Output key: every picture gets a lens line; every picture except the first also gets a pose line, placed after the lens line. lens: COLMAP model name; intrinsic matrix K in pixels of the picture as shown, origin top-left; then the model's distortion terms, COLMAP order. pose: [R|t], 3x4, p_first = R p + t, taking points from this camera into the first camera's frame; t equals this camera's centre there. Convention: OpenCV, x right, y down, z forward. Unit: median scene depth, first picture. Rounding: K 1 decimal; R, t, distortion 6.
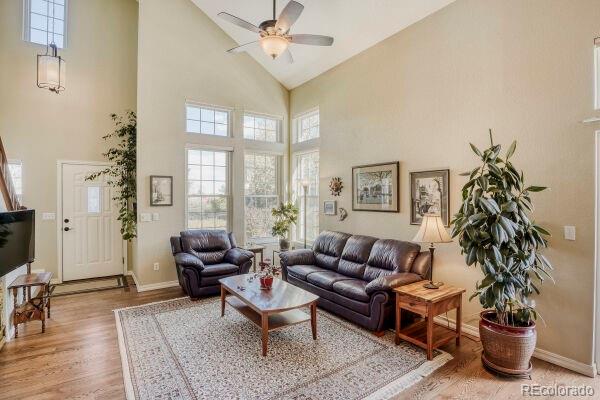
lens RADIAL K [[298.2, 0, 293.4], [0, 298.2, 199.1], [0, 0, 1]] dist [-0.027306, 0.004348]
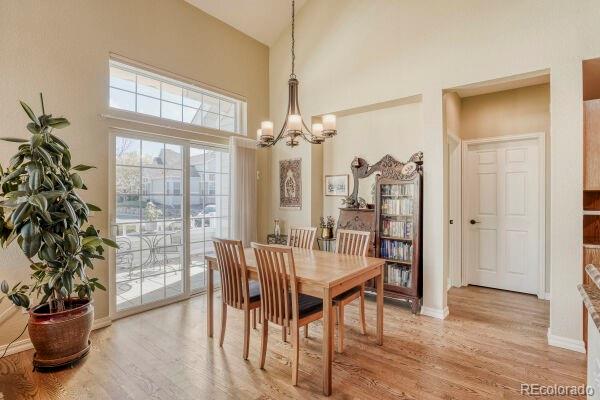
lens RADIAL K [[298.2, 0, 305.3], [0, 298.2, 200.2], [0, 0, 1]] dist [-0.027306, 0.004348]
pose [[-0.312355, -0.007030, 0.949939, -0.219978], [0.001325, 0.999968, 0.007836, 0.038242], [-0.949964, 0.003706, -0.312336, 0.312409]]
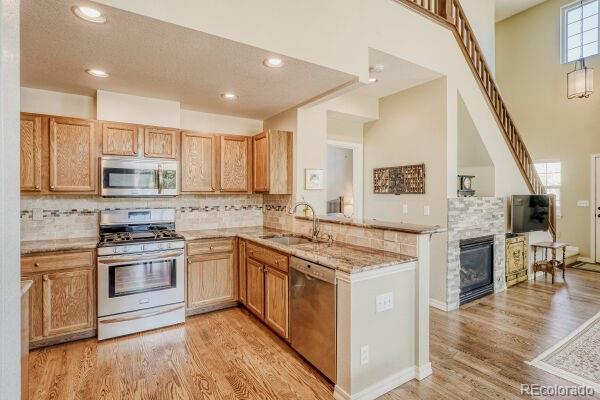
lens RADIAL K [[298.2, 0, 297.1], [0, 298.2, 195.7], [0, 0, 1]] dist [-0.027306, 0.004348]
pose [[-0.029115, 0.010756, -0.999518, 0.386316], [-0.001418, 0.999941, 0.010801, 0.018182], [0.999575, 0.001731, -0.029098, -0.118327]]
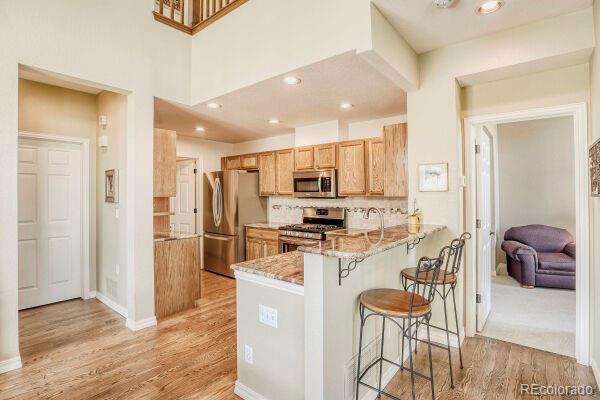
lens RADIAL K [[298.2, 0, 299.4], [0, 298.2, 194.7], [0, 0, 1]] dist [-0.027306, 0.004348]
pose [[-0.956922, -0.000251, -0.290345, 0.001580], [-0.000761, 0.999998, 0.001641, 0.016723], [0.290344, 0.001791, -0.956921, 0.421297]]
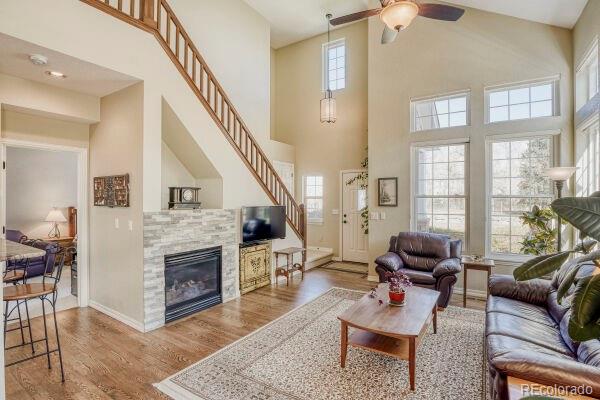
lens RADIAL K [[298.2, 0, 302.9], [0, 298.2, 200.0], [0, 0, 1]] dist [-0.027306, 0.004348]
pose [[0.405520, 0.005935, -0.914067, 0.422258], [-0.005525, 0.999977, 0.004042, -0.001800], [0.914070, 0.003411, 0.405543, 0.298842]]
